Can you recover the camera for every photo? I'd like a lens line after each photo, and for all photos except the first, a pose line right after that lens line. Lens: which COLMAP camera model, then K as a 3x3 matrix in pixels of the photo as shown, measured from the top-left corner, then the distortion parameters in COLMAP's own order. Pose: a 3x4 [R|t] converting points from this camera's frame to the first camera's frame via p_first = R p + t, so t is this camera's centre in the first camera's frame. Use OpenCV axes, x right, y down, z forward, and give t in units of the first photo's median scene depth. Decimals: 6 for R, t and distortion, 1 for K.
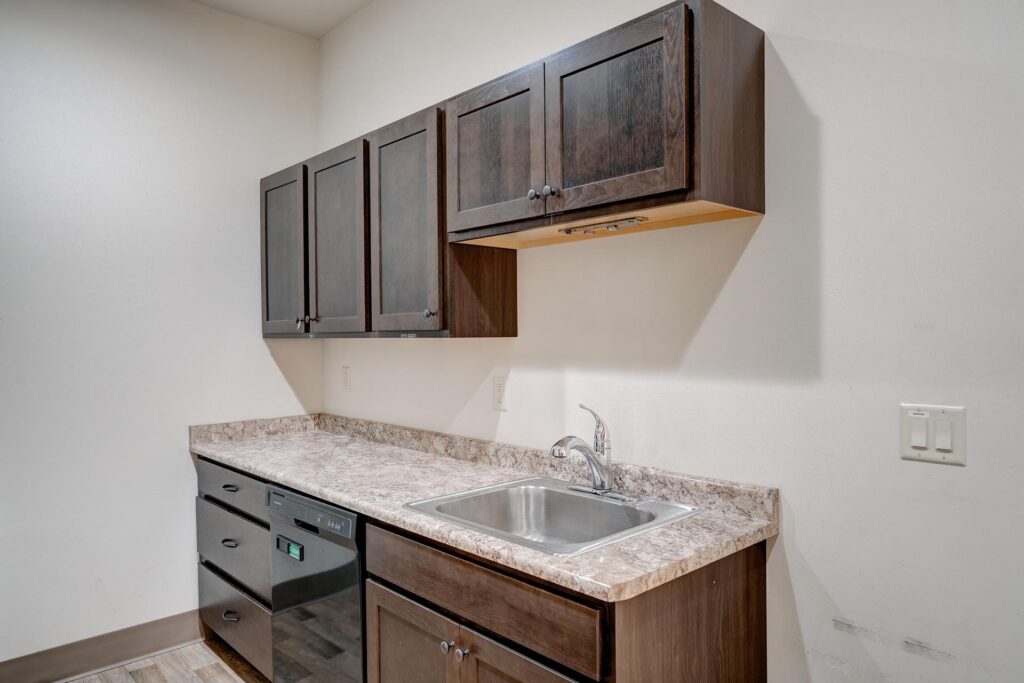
lens RADIAL K [[675.6, 0, 482.4], [0, 675.6, 347.8], [0, 0, 1]] dist [0.001032, 0.001301]
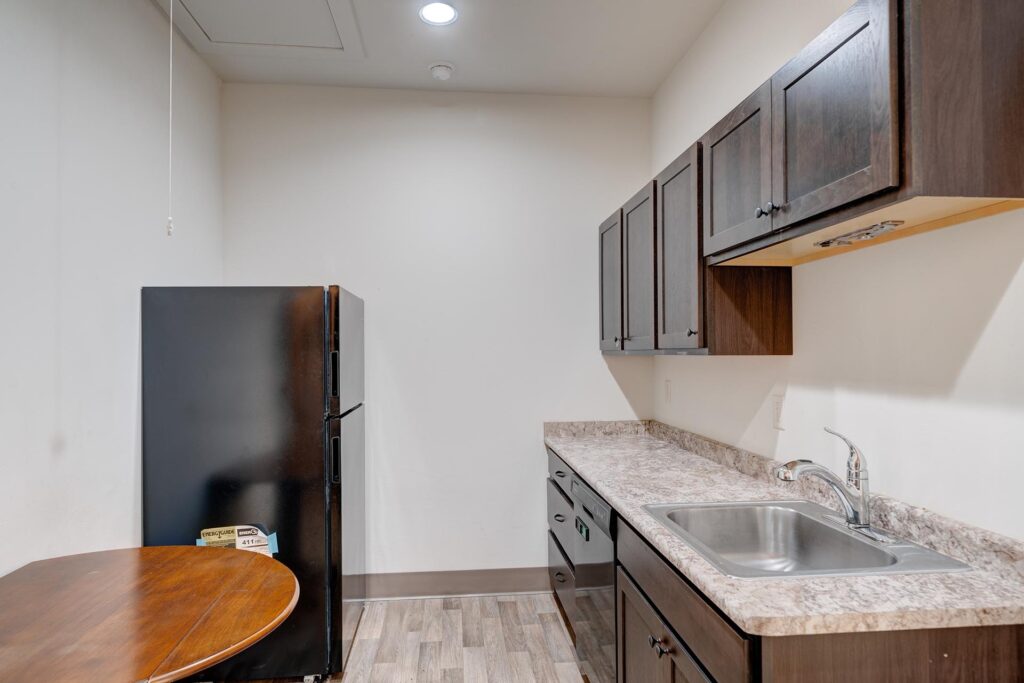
lens RADIAL K [[587.3, 0, 496.5], [0, 587.3, 348.5], [0, 0, 1]] dist [0.002337, 0.000797]
pose [[0.803061, 0.000310, -0.595897, 0.250377], [-0.014245, 0.999724, -0.018677, -0.004197], [0.595727, 0.023487, 0.802844, 0.068183]]
